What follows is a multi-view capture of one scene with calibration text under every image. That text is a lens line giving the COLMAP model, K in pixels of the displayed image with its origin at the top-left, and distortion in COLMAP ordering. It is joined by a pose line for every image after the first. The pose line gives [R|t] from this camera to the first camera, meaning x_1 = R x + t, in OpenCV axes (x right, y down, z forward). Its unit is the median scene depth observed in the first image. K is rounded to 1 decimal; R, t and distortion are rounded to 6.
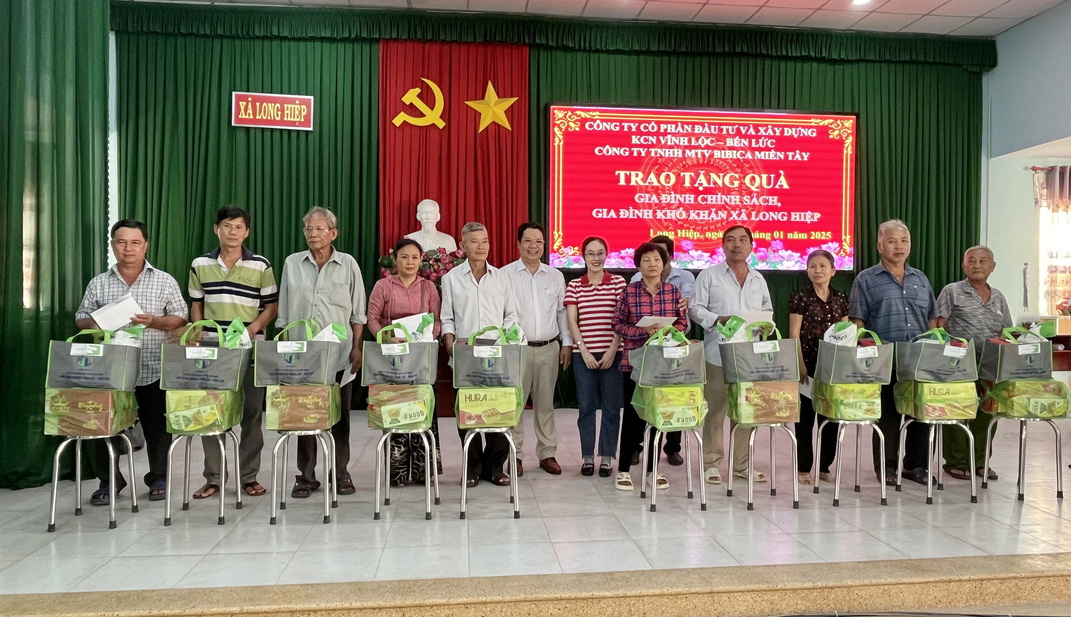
lens RADIAL K [[719.8, 0, 539.4], [0, 719.8, 315.5], [0, 0, 1]] dist [0.005008, -0.003902]
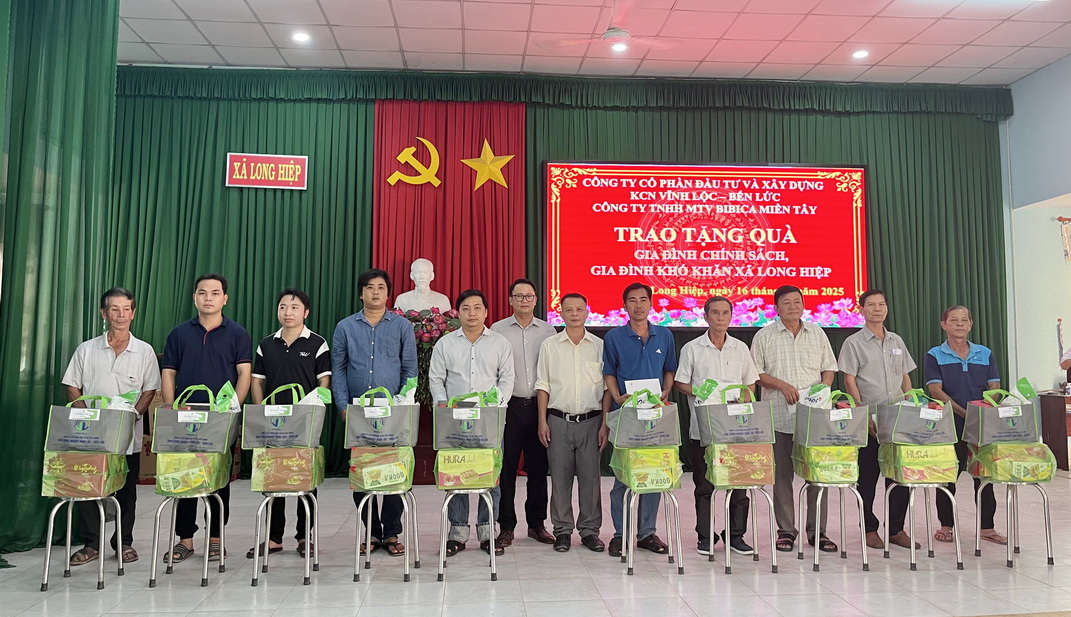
lens RADIAL K [[814.7, 0, 539.0], [0, 814.7, 288.2], [0, 0, 1]] dist [0.067062, -0.099860]
pose [[0.999629, -0.006373, -0.026471, 0.033519], [0.003570, 0.994505, -0.104629, -0.003450], [0.026993, 0.104495, 0.994159, -0.096647]]
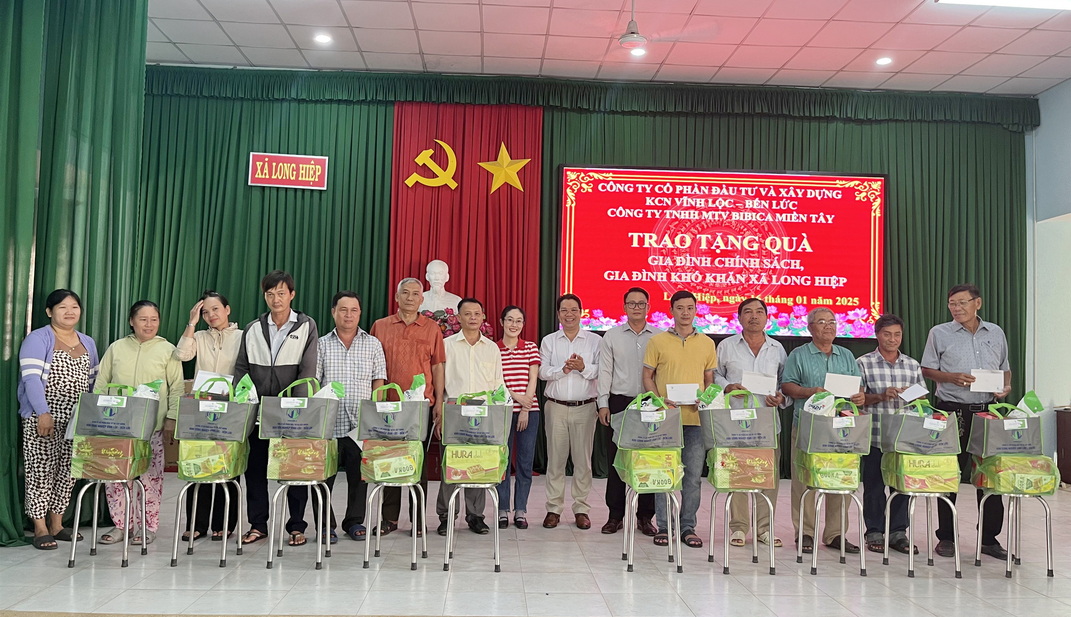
lens RADIAL K [[814.7, 0, 525.1], [0, 814.7, 317.2], [0, 0, 1]] dist [0.067062, -0.099860]
pose [[0.997662, 0.017660, -0.066015, 0.041725], [-0.022540, 0.997009, -0.073925, -0.000734], [0.064512, 0.075240, 0.995076, -0.109850]]
